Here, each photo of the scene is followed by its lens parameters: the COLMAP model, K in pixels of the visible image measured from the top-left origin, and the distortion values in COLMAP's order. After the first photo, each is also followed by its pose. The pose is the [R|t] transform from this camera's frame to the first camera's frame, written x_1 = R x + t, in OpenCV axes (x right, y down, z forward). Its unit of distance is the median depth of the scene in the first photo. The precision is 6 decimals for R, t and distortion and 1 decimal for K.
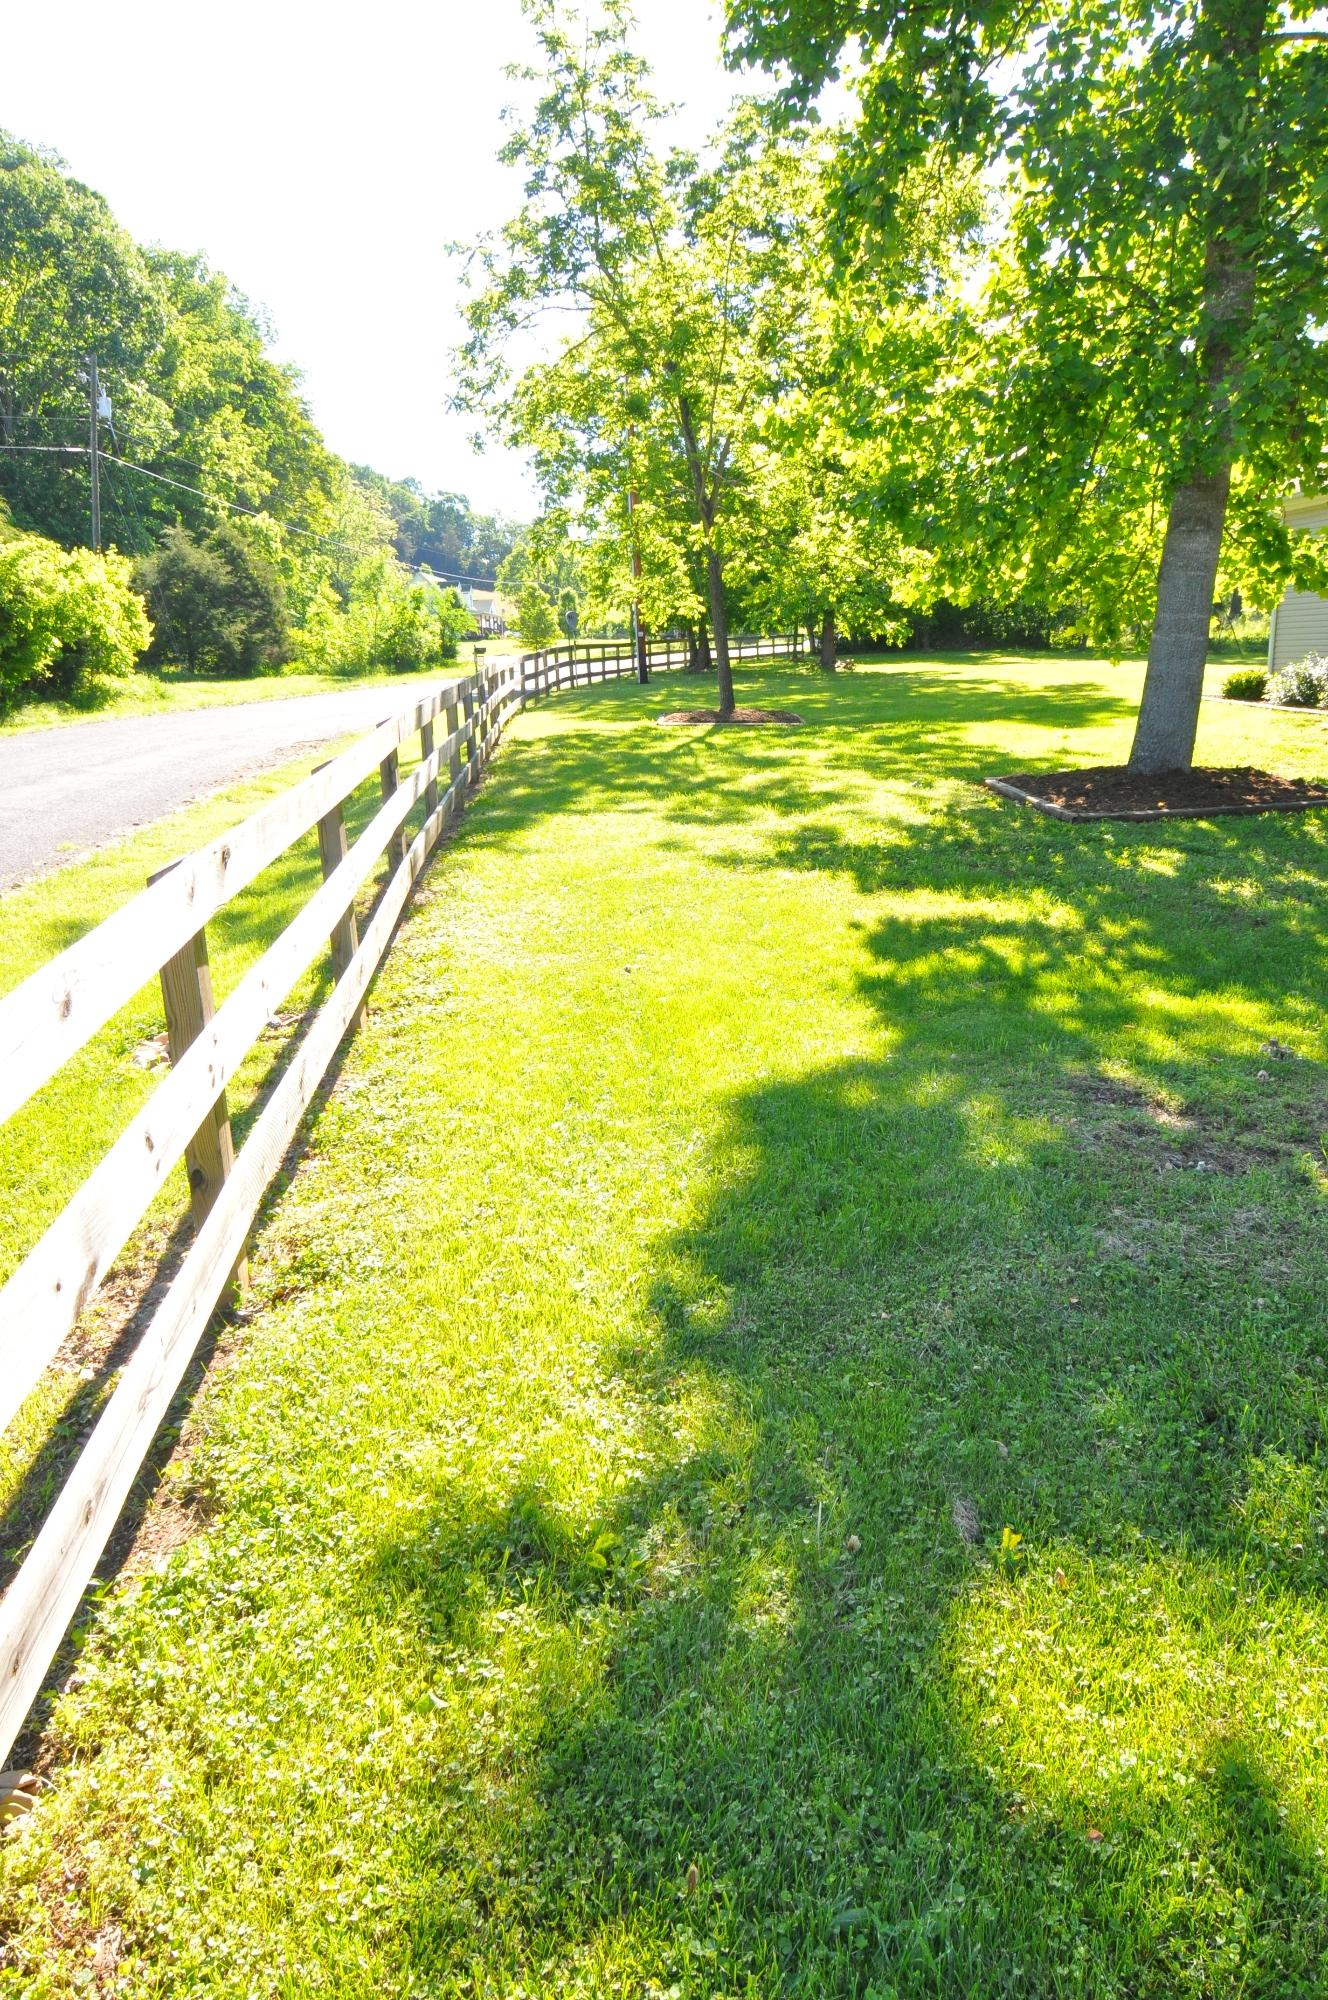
lens RADIAL K [[1354.6, 0, 665.6], [0, 1354.6, 1006.2], [0, 0, 1]] dist [-0.002030, -0.011969]
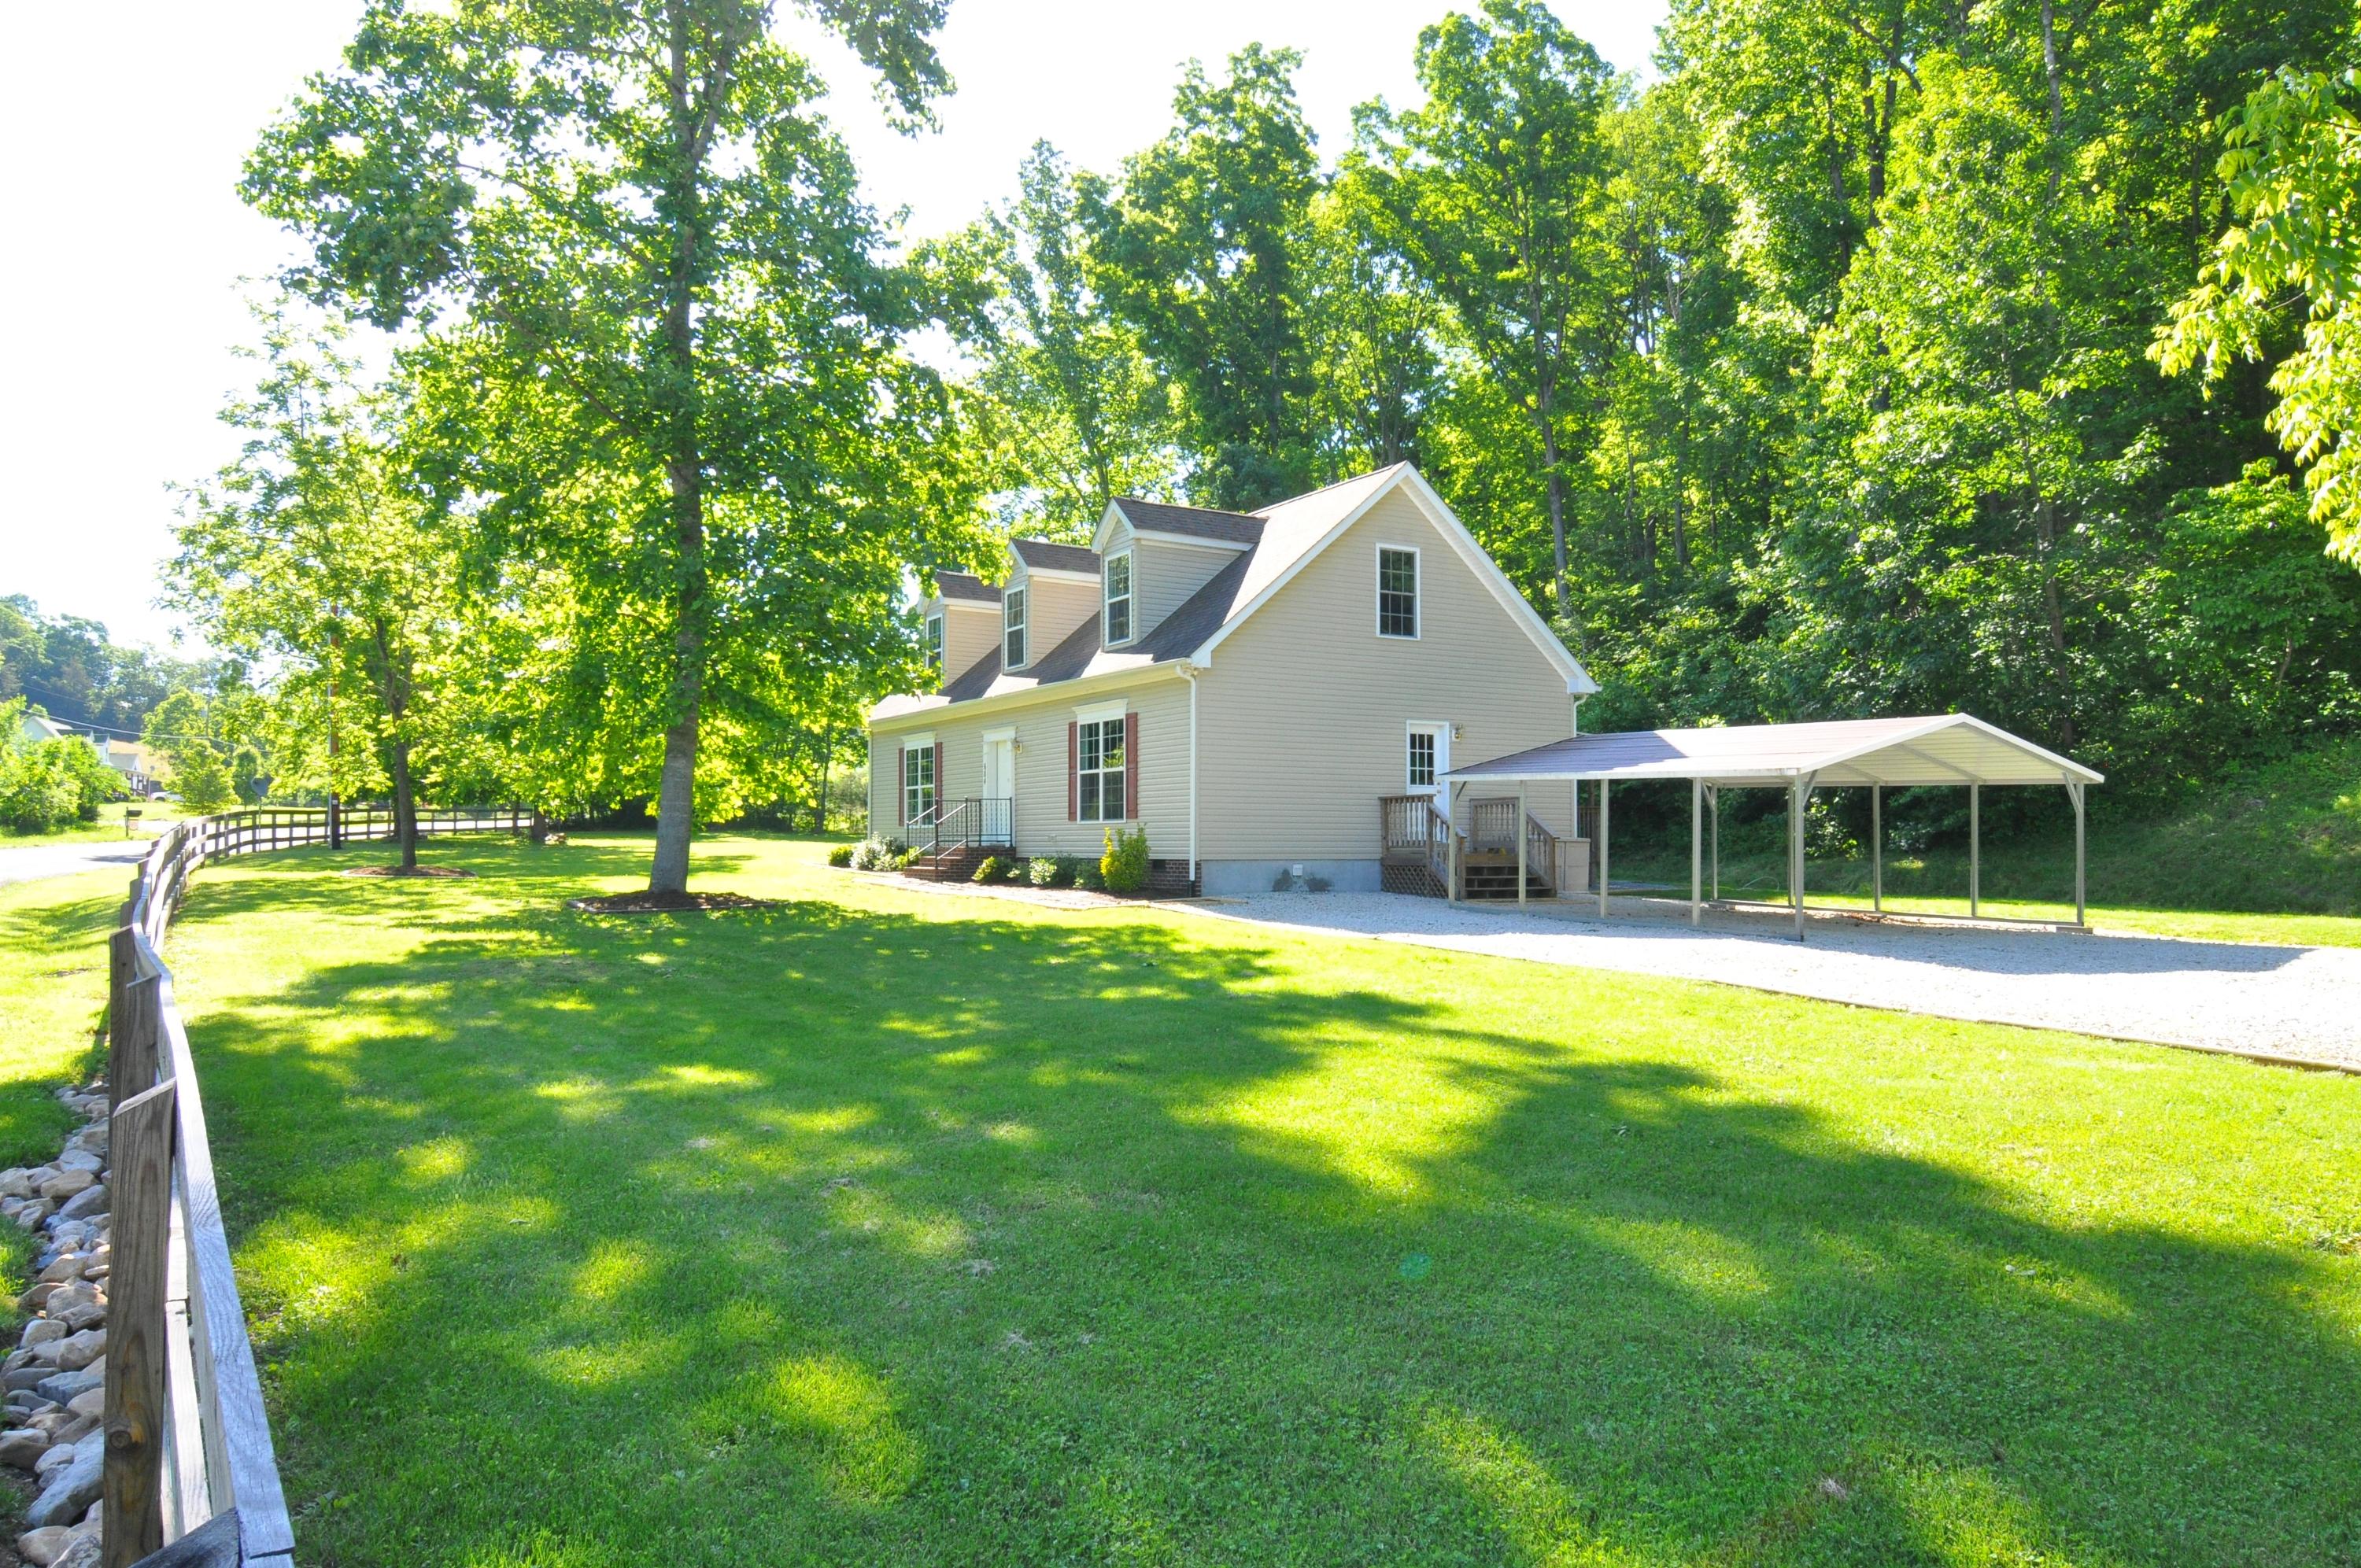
lens RADIAL K [[1598.8, 0, 1181.4], [0, 1598.8, 784.4], [0, 0, 1]] dist [-0.002030, -0.011969]
pose [[0.893680, 0.042529, 0.446684, 0.012748], [0.086620, 0.960421, -0.264743, 0.078031], [-0.440264, 0.275288, 0.854625, -0.283302]]
